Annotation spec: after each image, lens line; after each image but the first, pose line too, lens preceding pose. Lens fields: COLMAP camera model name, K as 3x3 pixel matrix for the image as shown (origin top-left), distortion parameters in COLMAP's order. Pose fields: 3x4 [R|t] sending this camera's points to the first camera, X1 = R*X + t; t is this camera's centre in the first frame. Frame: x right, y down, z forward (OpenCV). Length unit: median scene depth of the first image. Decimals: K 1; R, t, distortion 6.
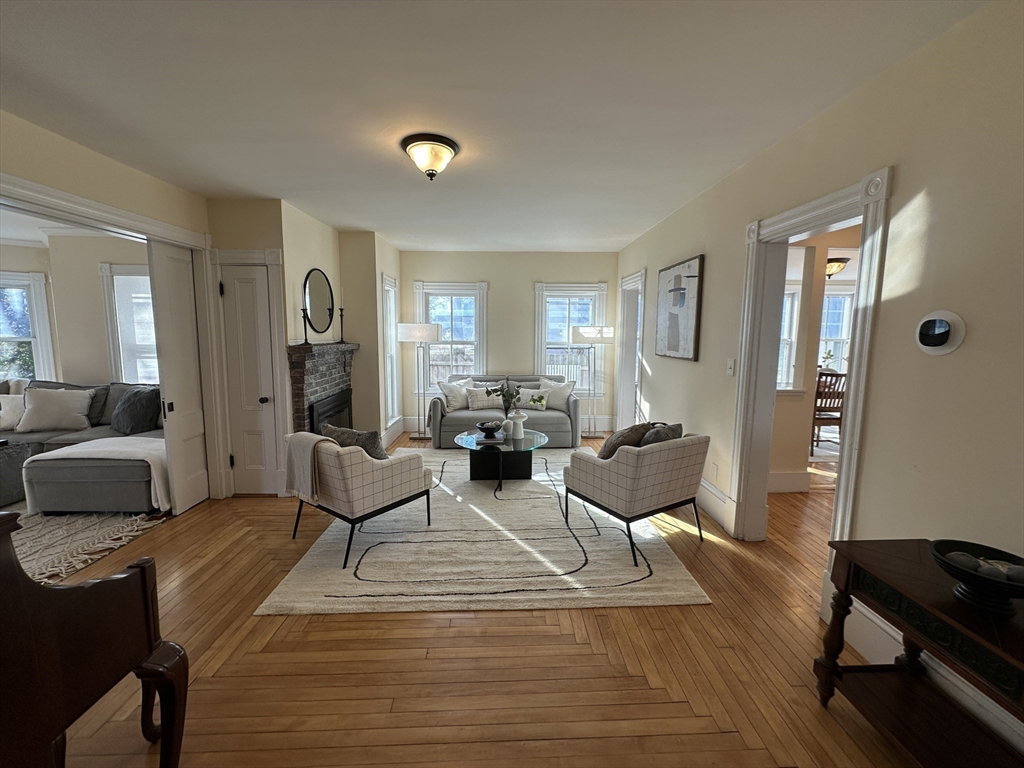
lens RADIAL K [[410.5, 0, 512.3], [0, 410.5, 381.7], [0, 0, 1]] dist [0.002271, 0.000091]
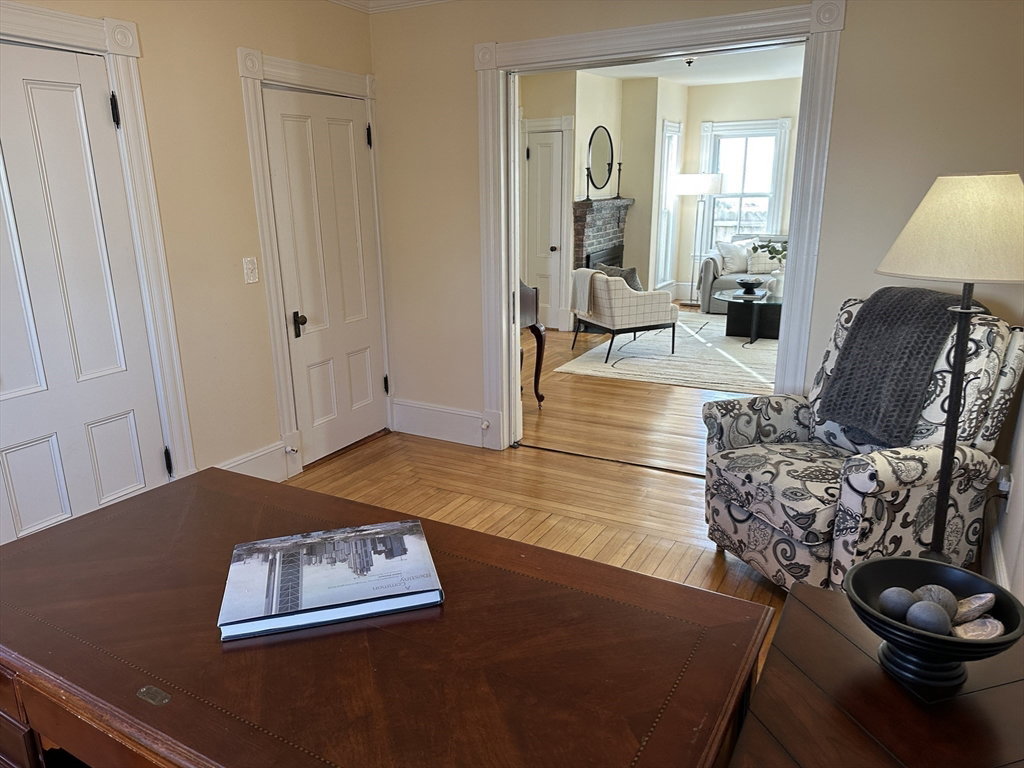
lens RADIAL K [[716.5, 0, 508.4], [0, 716.5, 384.2], [0, 0, 1]] dist [0.094359, 0.000117]
pose [[0.853441, 0.120887, -0.506977, 0.383792], [-0.038952, 0.984803, 0.169252, 0.080522], [0.519733, -0.124699, 0.845179, -0.862387]]
